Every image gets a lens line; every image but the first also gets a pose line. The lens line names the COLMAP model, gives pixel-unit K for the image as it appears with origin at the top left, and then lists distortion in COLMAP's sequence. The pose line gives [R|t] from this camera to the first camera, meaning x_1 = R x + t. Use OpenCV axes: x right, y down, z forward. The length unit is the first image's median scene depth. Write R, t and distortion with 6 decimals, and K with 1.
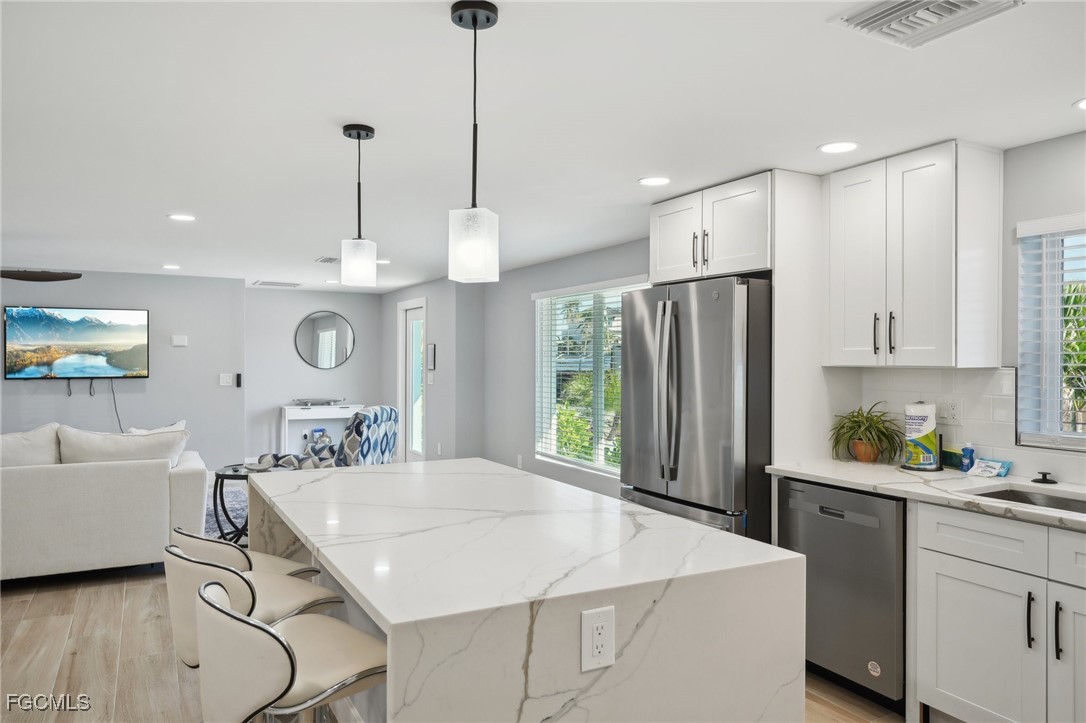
lens RADIAL K [[752.4, 0, 546.1], [0, 752.4, 353.9], [0, 0, 1]] dist [0.002857, 0.005736]
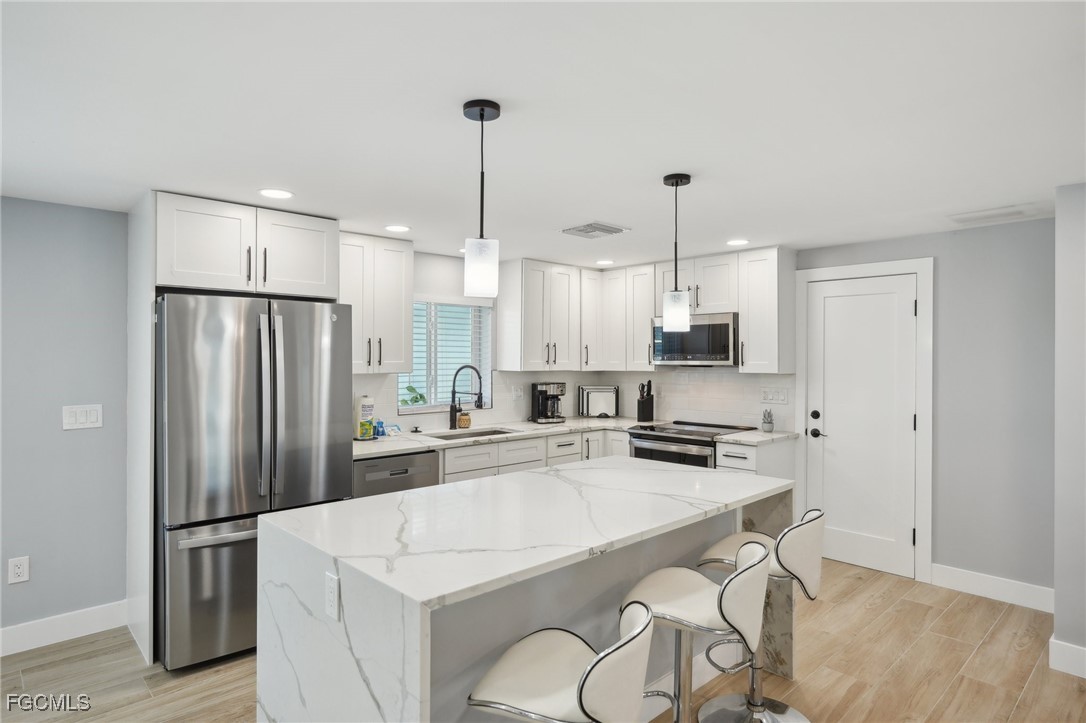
lens RADIAL K [[617.0, 0, 541.7], [0, 617.0, 366.1], [0, 0, 1]] dist [-0.005551, -0.000443]
pose [[-0.260863, -0.010928, 0.965314, -0.805637], [-0.001911, 0.999940, 0.010804, -0.012084], [-0.965374, 0.000973, -0.260868, 0.958058]]
